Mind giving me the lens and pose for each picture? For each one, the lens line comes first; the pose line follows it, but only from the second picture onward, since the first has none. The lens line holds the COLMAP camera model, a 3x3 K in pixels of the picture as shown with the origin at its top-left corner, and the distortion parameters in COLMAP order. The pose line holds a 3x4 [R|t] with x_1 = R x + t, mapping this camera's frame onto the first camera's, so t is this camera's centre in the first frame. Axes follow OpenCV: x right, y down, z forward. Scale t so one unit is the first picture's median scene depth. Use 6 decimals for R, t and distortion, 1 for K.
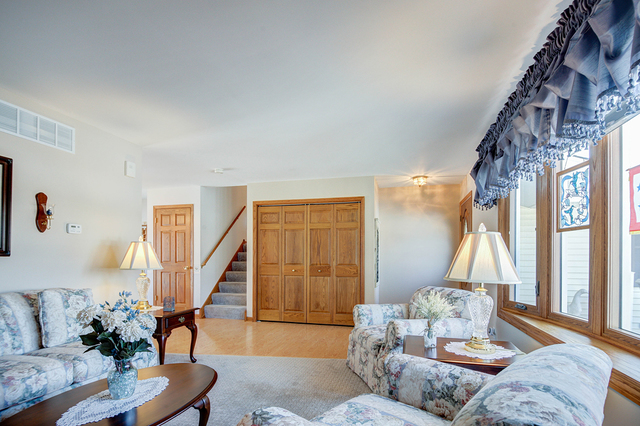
lens RADIAL K [[326.0, 0, 332.6], [0, 326.0, 256.9], [0, 0, 1]] dist [0.005633, -0.012344]
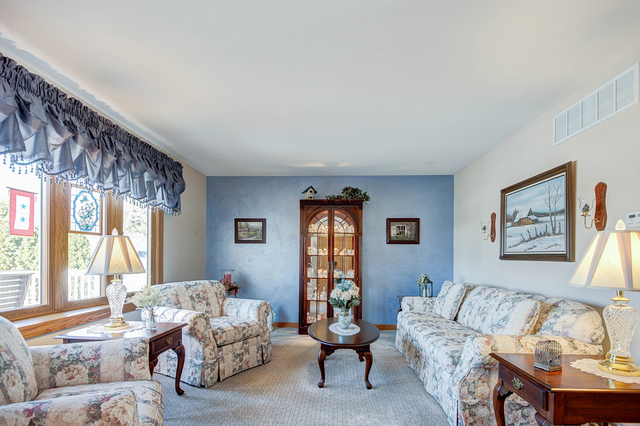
lens RADIAL K [[326.0, 0, 316.6], [0, 326.0, 256.8], [0, 0, 1]] dist [0.005633, -0.012344]
pose [[-0.983838, -0.016451, -0.178303, -0.031107], [-0.014868, 0.999837, -0.010210, 0.002644], [0.178442, -0.007394, -0.983923, 0.820995]]
